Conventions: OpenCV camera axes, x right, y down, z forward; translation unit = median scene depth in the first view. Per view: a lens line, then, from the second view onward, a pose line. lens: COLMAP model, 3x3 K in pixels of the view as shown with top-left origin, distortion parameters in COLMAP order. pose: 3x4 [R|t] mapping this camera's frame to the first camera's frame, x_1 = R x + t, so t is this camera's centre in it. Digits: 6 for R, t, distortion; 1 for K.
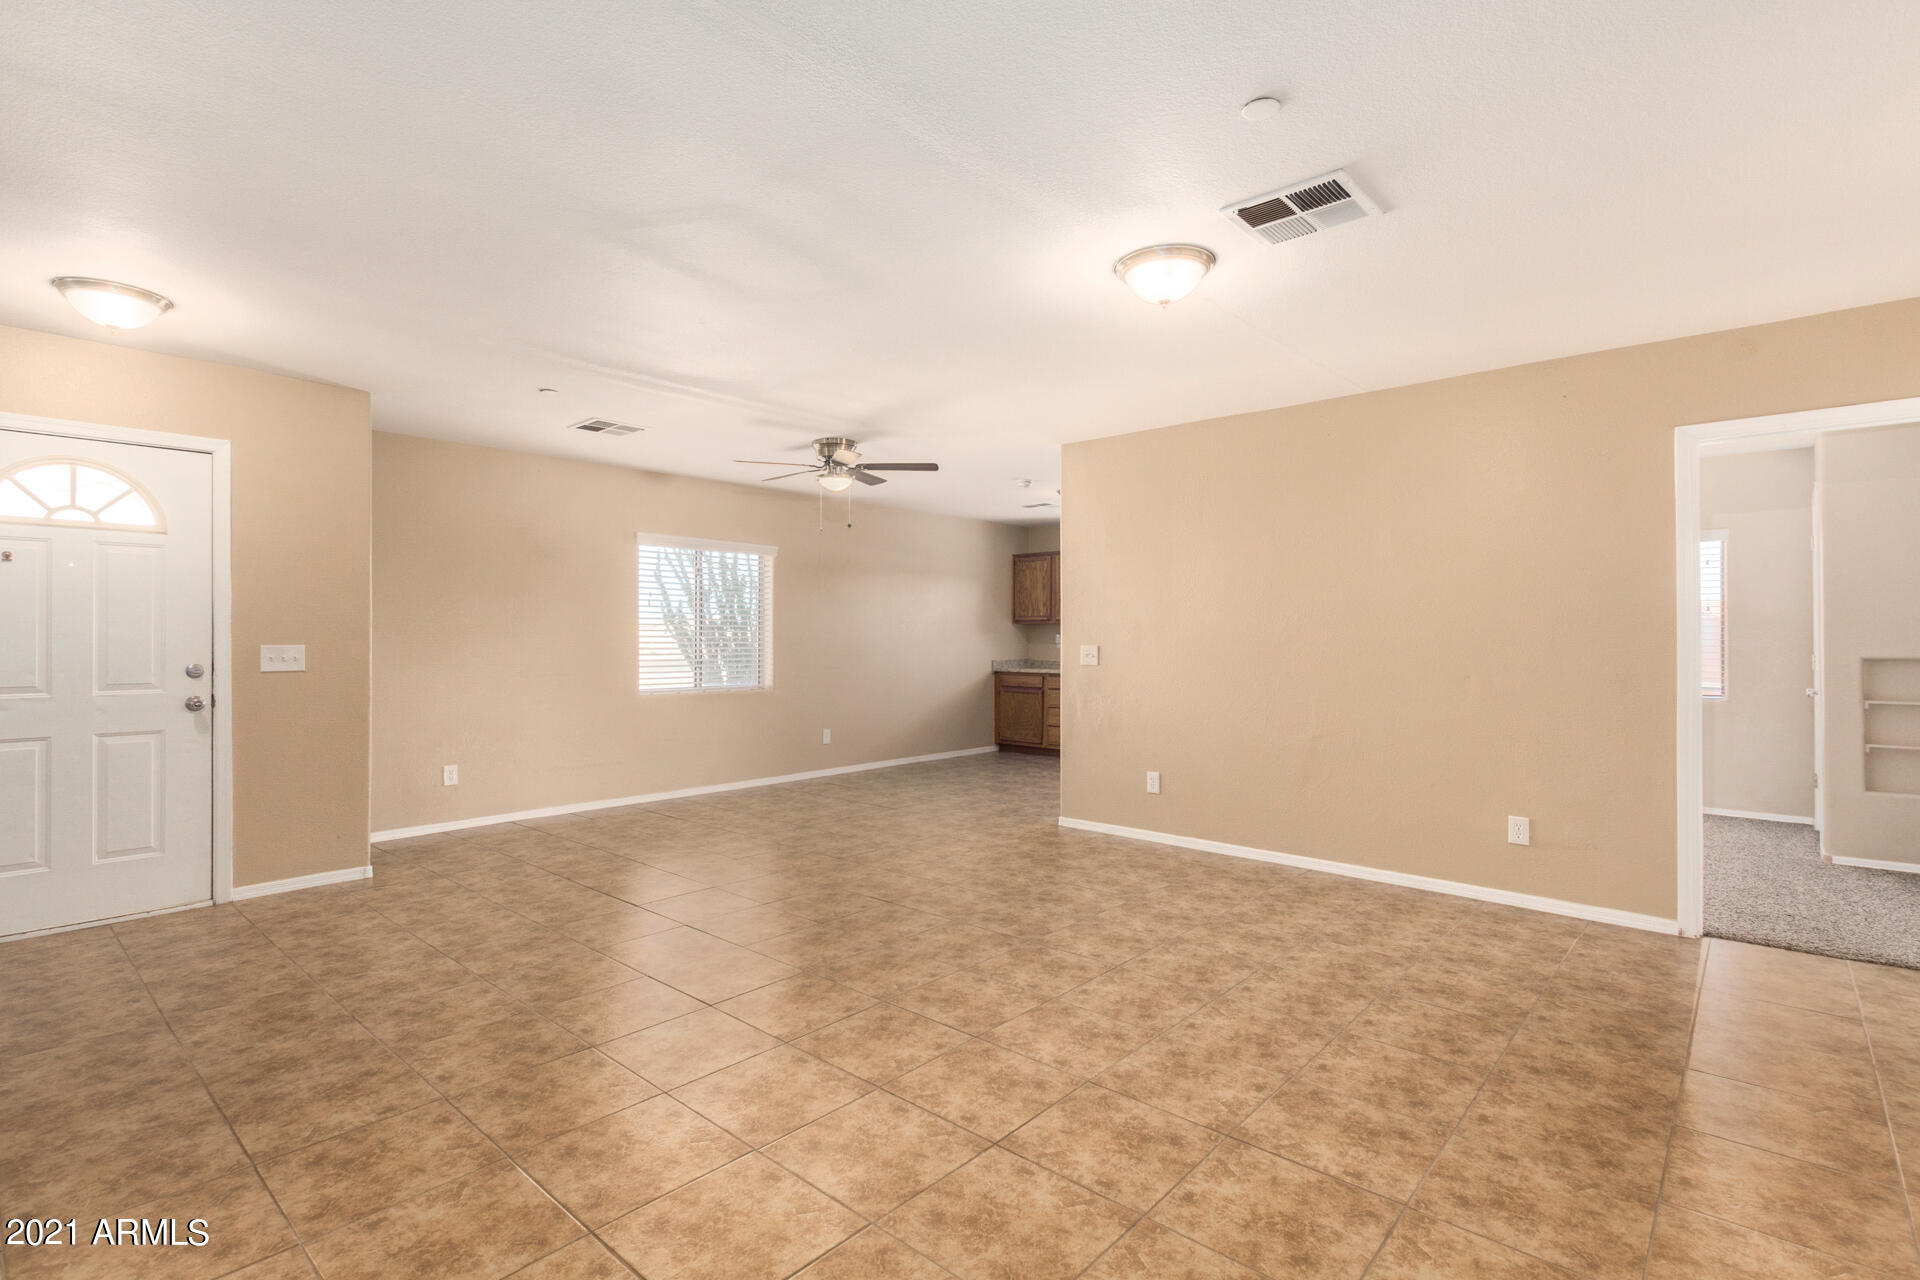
lens RADIAL K [[945.5, 0, 959.2], [0, 945.5, 631.7], [0, 0, 1]] dist [-0.002022, -0.002766]
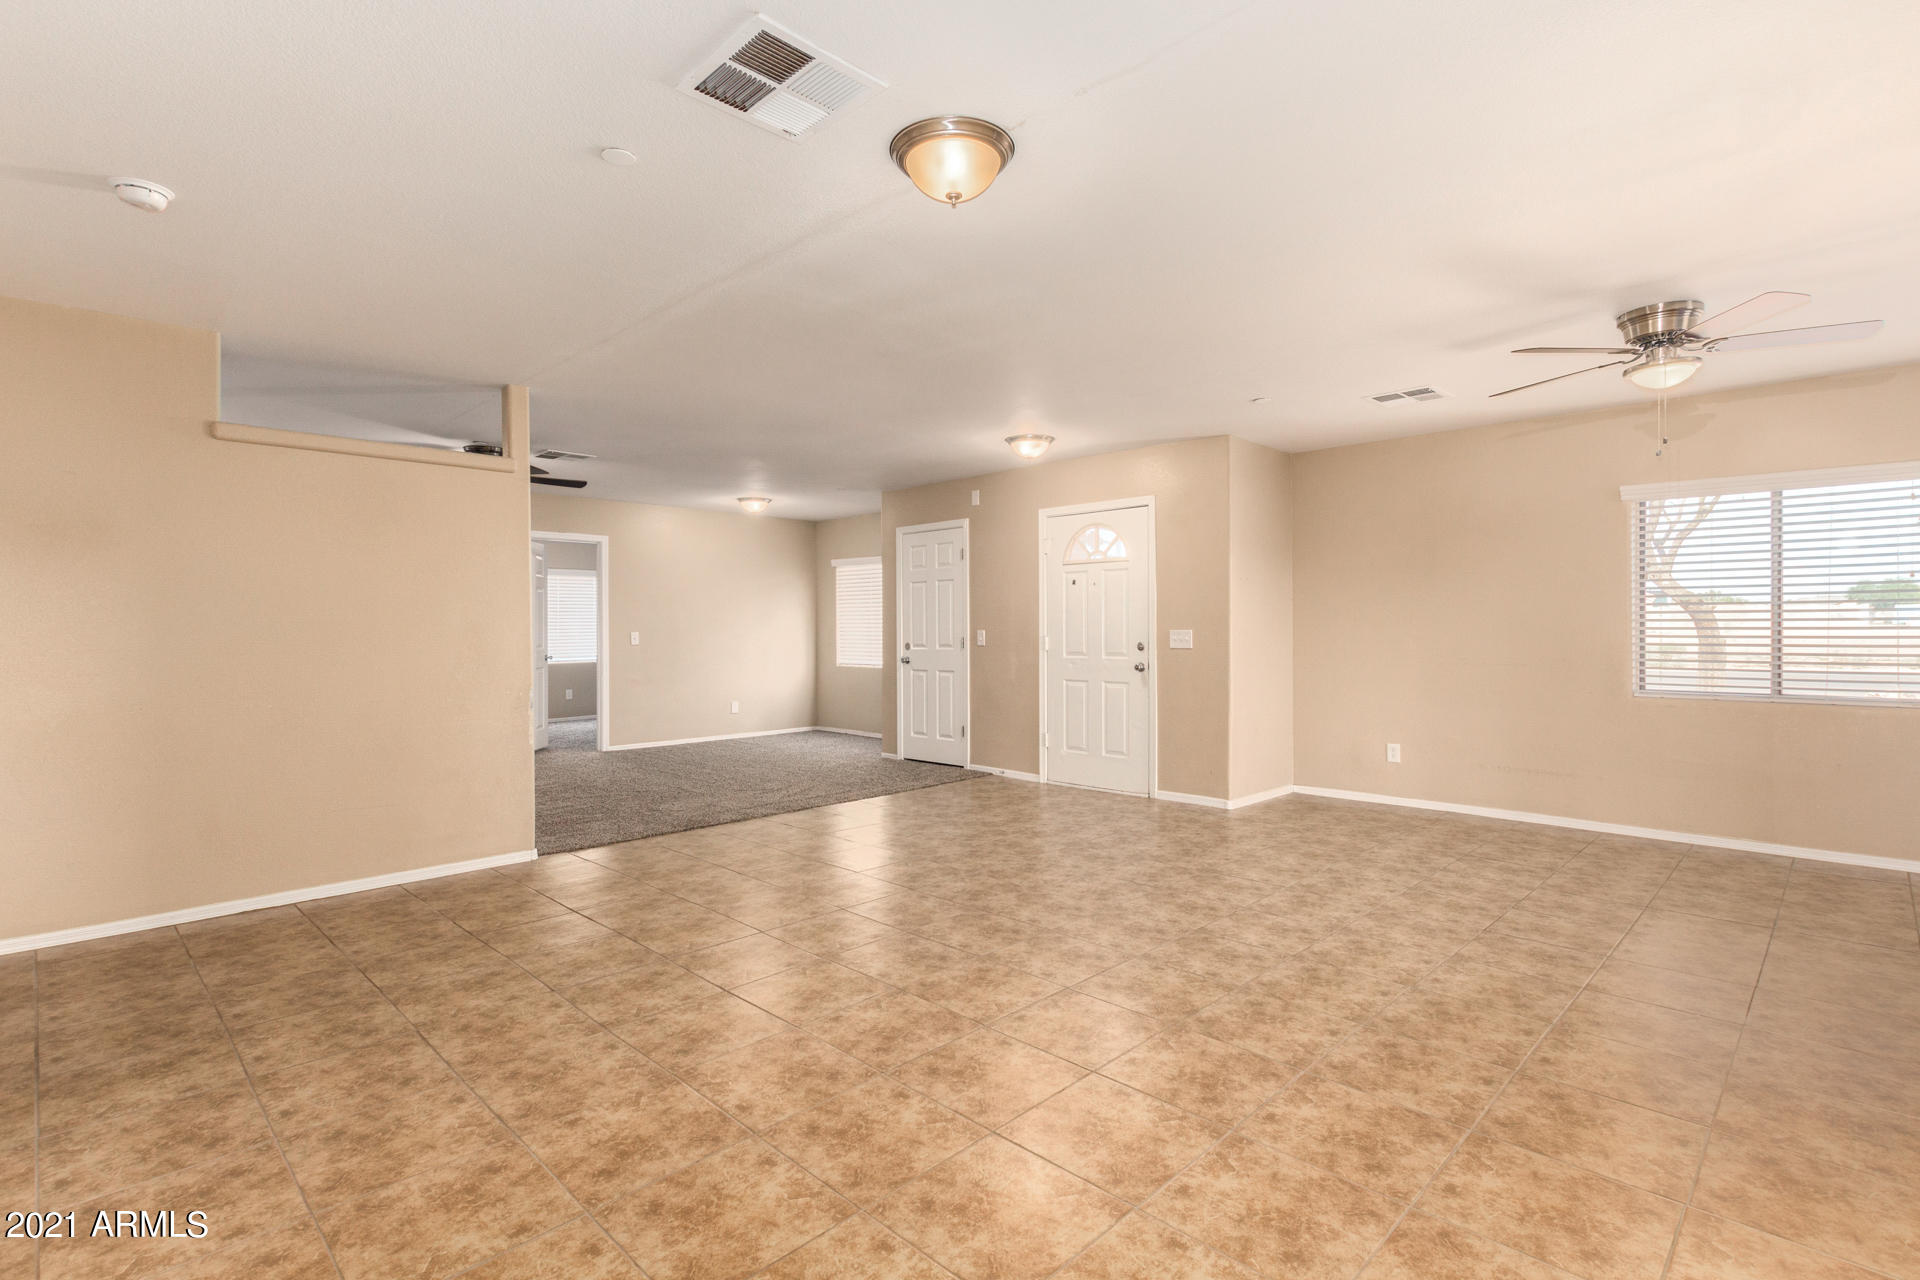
lens RADIAL K [[945.5, 0, 947.0], [0, 945.5, 639.6], [0, 0, 1]] dist [-0.002022, -0.002766]
pose [[-0.103236, 0.013026, -0.994572, 0.837543], [0.011915, 0.999859, 0.011859, 0.008346], [0.994586, -0.010626, -0.103377, 0.895048]]
